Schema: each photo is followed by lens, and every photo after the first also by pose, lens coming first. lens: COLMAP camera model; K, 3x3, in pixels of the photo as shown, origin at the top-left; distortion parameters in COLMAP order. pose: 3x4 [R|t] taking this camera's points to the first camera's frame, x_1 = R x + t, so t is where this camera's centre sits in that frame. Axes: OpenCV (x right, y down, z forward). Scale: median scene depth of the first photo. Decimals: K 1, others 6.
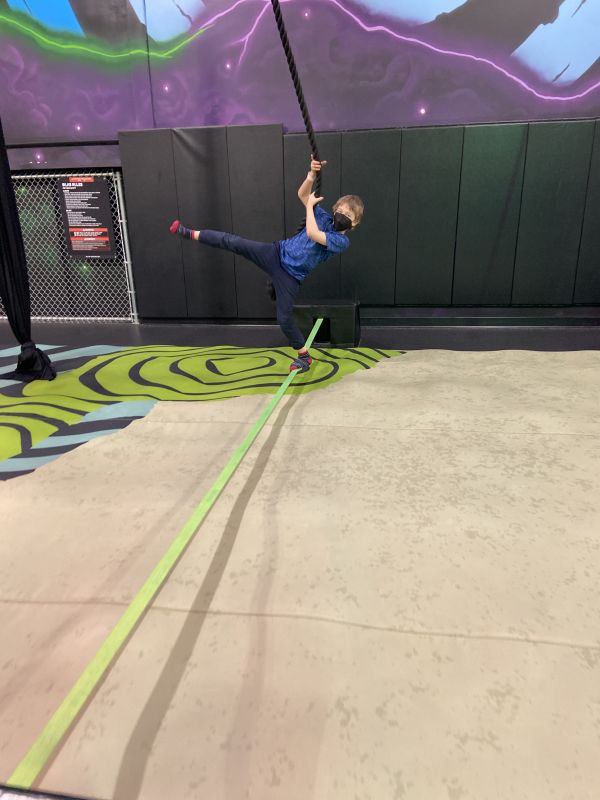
lens RADIAL K [[575.5, 0, 300.0], [0, 575.5, 400.0], [0, 0, 1]] dist [0.105284, -0.123636]
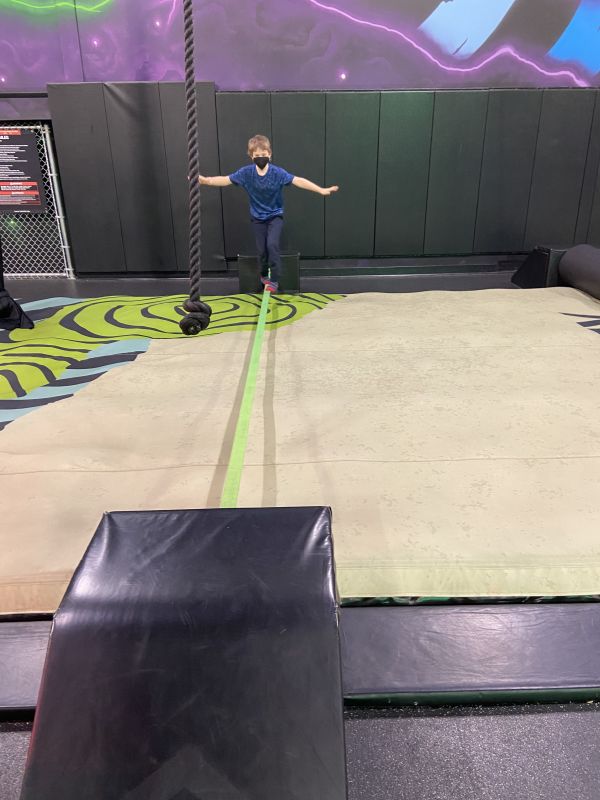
lens RADIAL K [[574.3, 0, 310.2], [0, 574.3, 400.5], [0, 0, 1]] dist [0.108227, -0.130191]
pose [[0.981559, -0.060102, 0.181468, -0.089638], [0.047730, 0.996277, 0.071793, 0.032162], [-0.185107, -0.061807, 0.980773, -0.106265]]
